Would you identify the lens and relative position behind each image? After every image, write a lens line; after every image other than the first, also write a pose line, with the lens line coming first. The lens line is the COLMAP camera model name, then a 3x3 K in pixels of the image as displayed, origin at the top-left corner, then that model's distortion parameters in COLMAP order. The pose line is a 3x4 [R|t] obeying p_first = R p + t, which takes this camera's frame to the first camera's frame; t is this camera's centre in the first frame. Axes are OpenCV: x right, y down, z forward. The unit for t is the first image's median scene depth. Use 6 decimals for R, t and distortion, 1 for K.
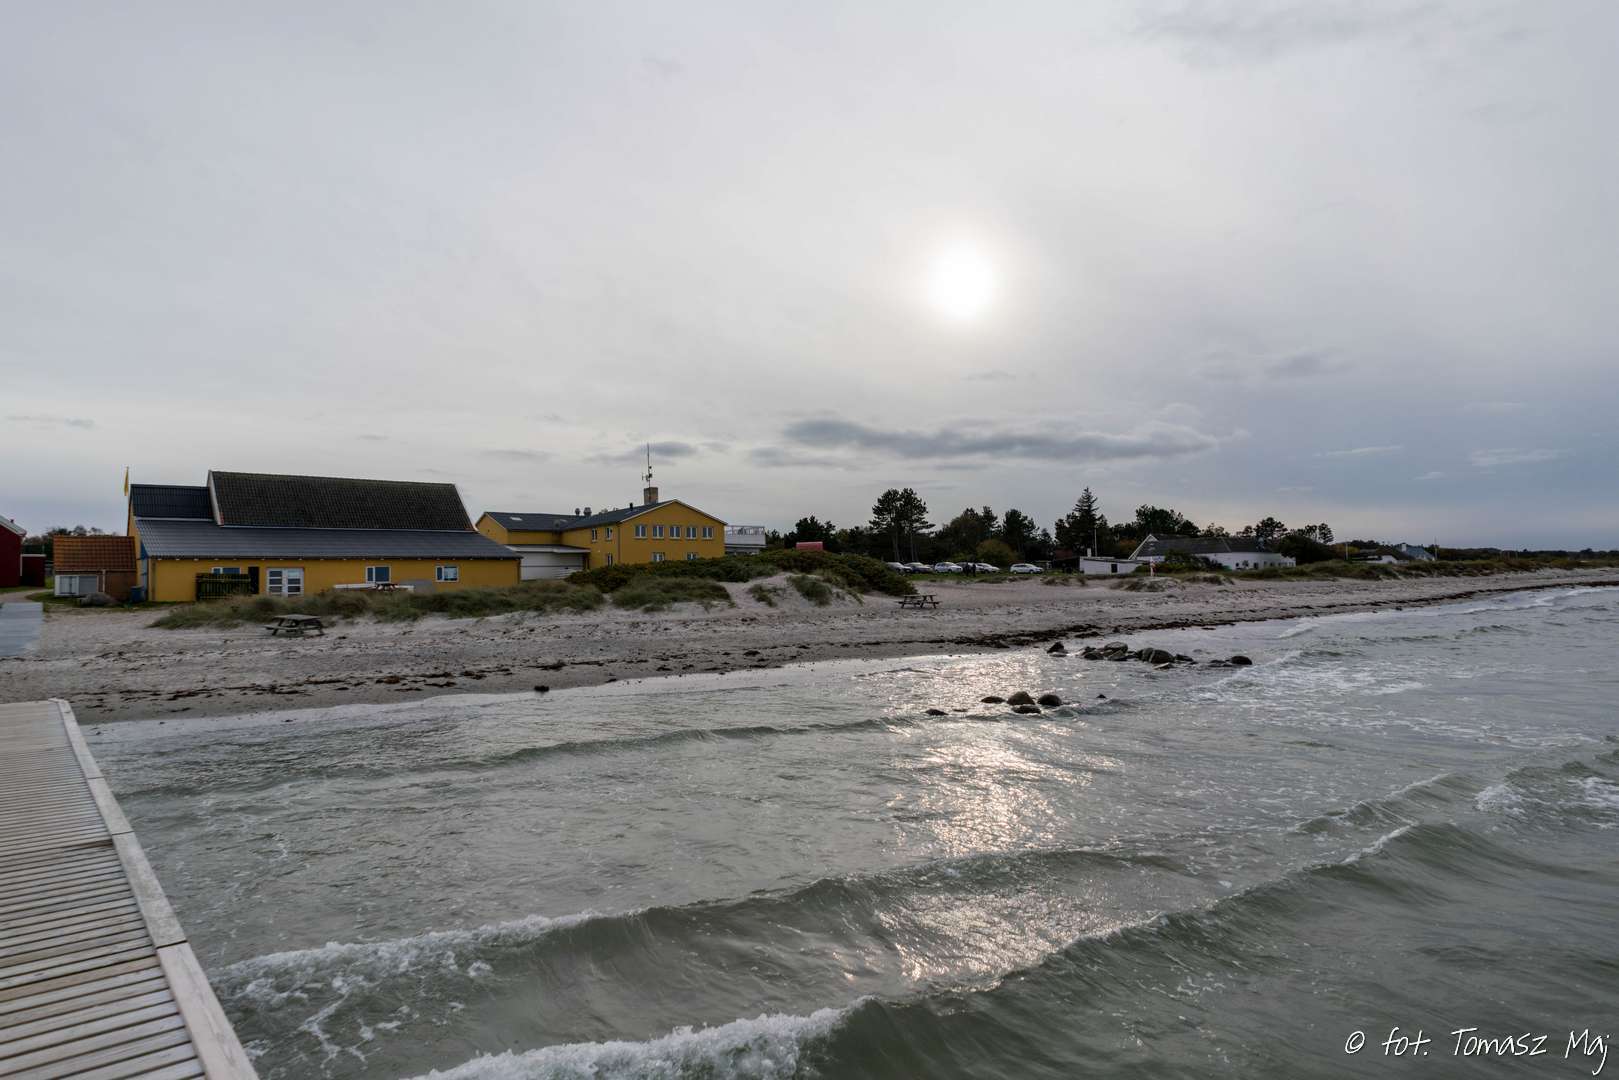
lens RADIAL K [[933.7, 0, 811.0], [0, 933.7, 533.8], [0, 0, 1]] dist [-0.028673, 0.002464]
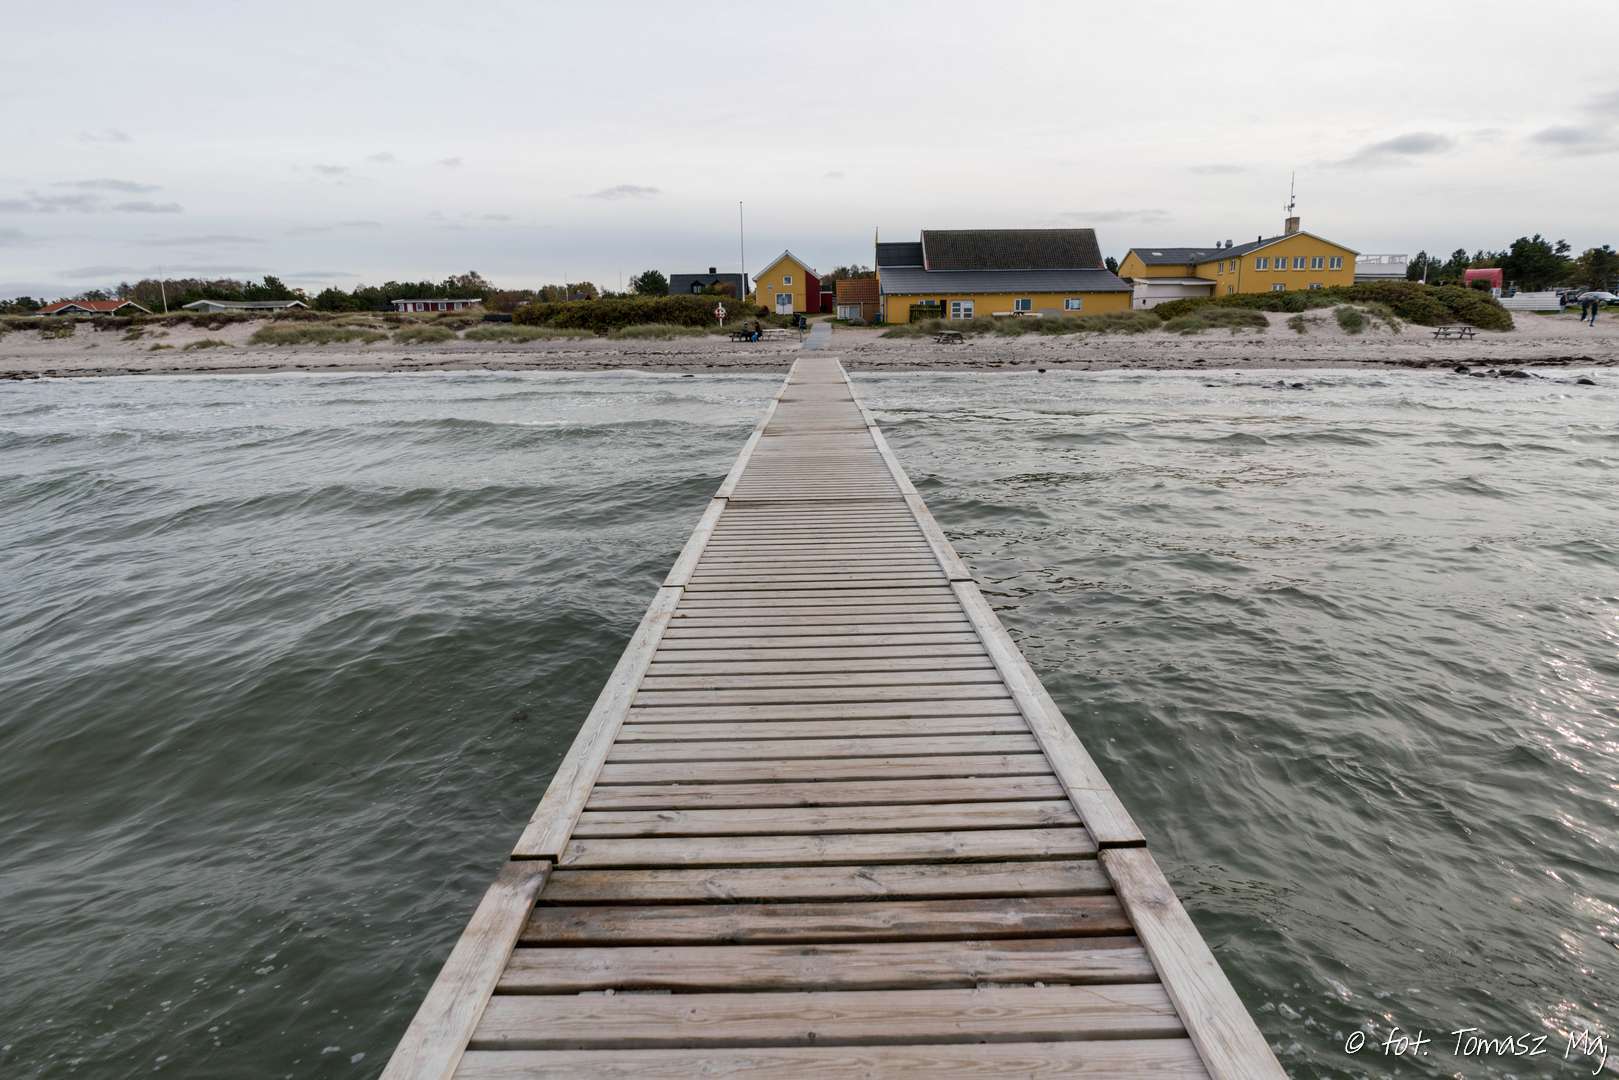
lens RADIAL K [[933.7, 0, 811.0], [0, 933.7, 533.8], [0, 0, 1]] dist [-0.028673, 0.002464]
pose [[0.752348, 0.155609, -0.640124, 0.235996], [0.032983, 0.961585, 0.272519, -0.016465], [0.657940, -0.226142, 0.718314, -0.278102]]
